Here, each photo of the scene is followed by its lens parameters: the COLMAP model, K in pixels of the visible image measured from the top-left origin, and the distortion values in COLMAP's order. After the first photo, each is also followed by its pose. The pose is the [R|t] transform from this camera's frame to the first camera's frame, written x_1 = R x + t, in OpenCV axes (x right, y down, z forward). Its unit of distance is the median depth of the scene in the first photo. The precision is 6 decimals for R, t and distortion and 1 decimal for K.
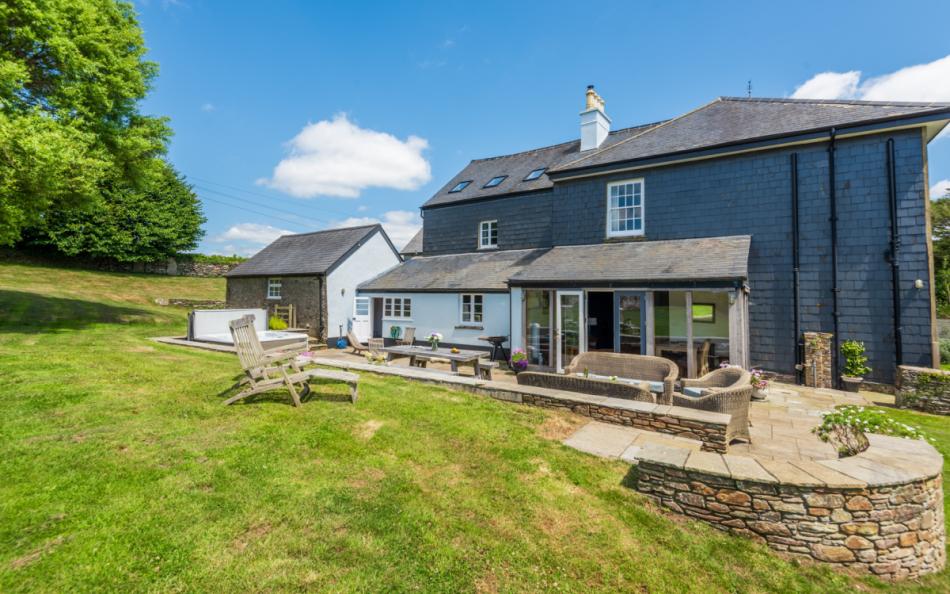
lens RADIAL K [[396.6, 0, 475.0], [0, 396.6, 297.0], [0, 0, 1]] dist [-0.000011, -0.000095]
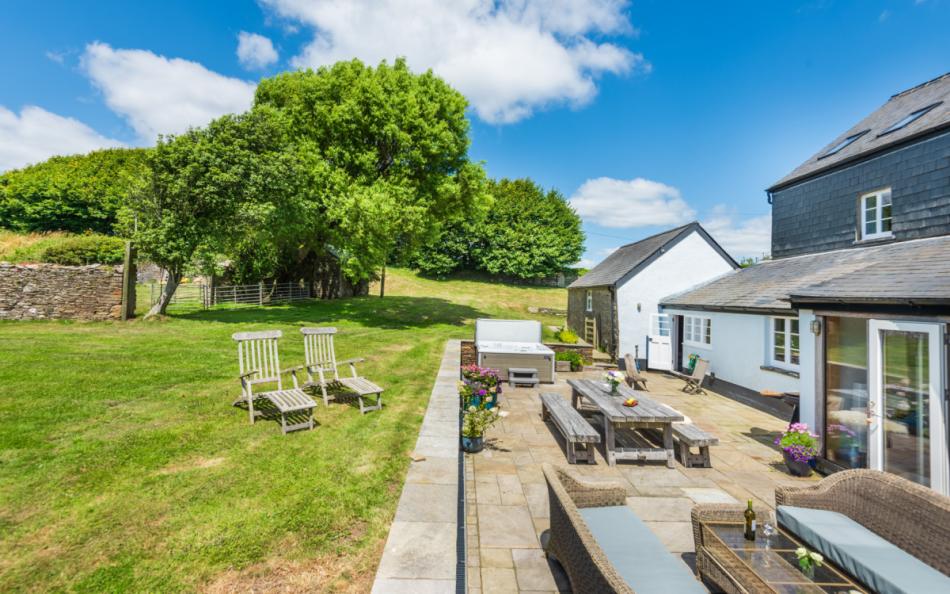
lens RADIAL K [[423.3, 0, 518.8], [0, 423.3, 298.9], [0, 0, 1]] dist [0.001342, -0.000043]
pose [[0.593798, 0.016651, -0.804442, 0.231439], [-0.034052, 0.999410, -0.004449, -0.016036], [0.803894, 0.030035, 0.594014, 0.226733]]
